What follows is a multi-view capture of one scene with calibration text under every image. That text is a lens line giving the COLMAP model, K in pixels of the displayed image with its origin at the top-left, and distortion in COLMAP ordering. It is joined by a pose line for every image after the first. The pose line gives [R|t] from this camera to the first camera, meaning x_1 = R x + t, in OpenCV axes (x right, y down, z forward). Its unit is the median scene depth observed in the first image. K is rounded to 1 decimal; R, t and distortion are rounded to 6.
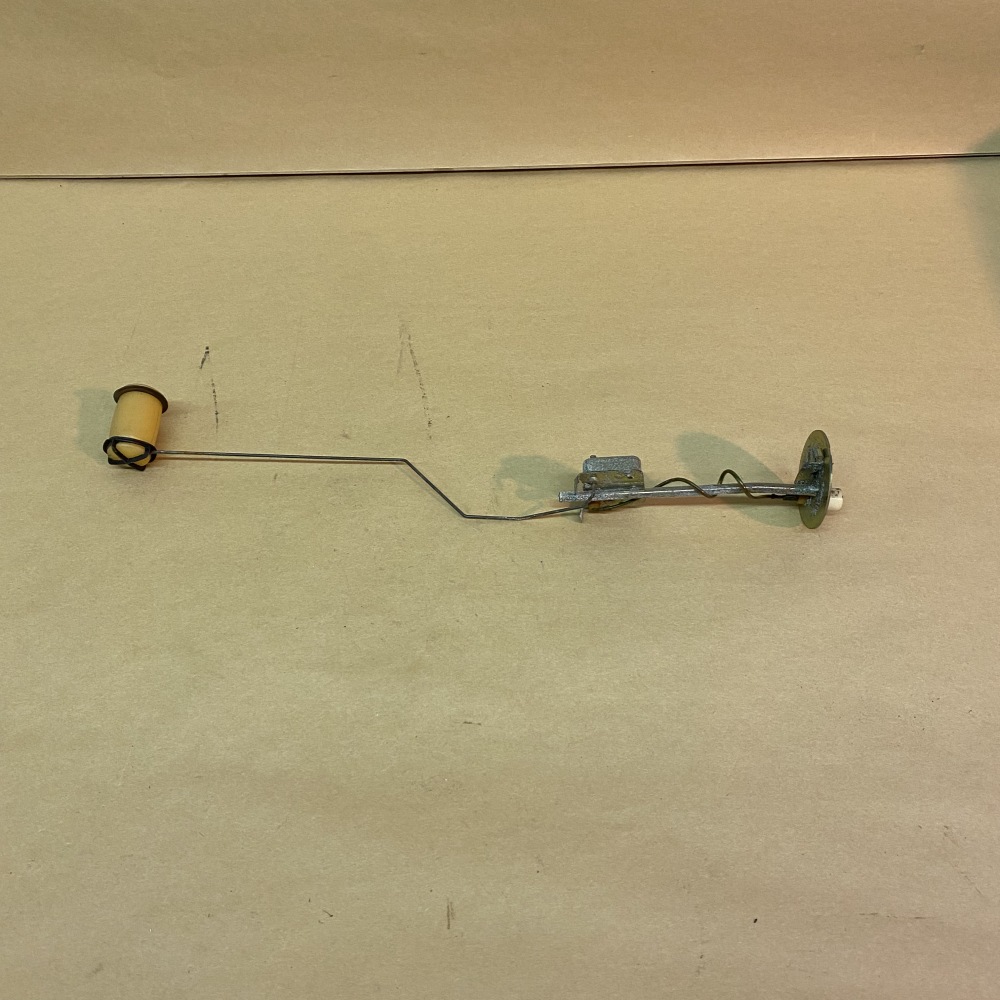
lens RADIAL K [[985.4, 0, 500.0], [0, 985.4, 500.0], [0, 0, 1]] dist [0.088999, -0.195262]
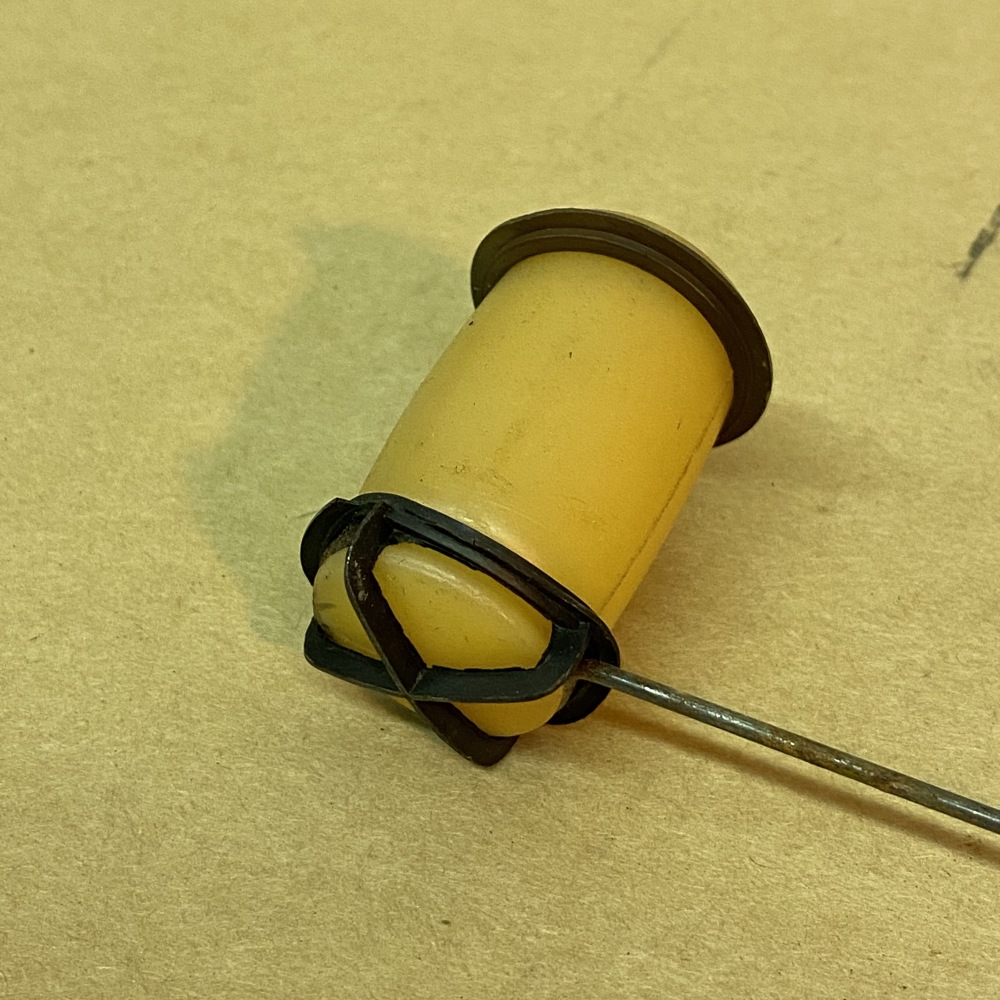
lens RADIAL K [[2099.7, 0, 500.0], [0, 2099.7, 500.0], [0, 0, 1]] dist [0.184894, -0.597268]
pose [[0.898139, 0.275188, -0.342955, -0.258896], [-0.320259, 0.943829, -0.081371, -0.041618], [0.301298, 0.182917, 0.935821, 0.693237]]
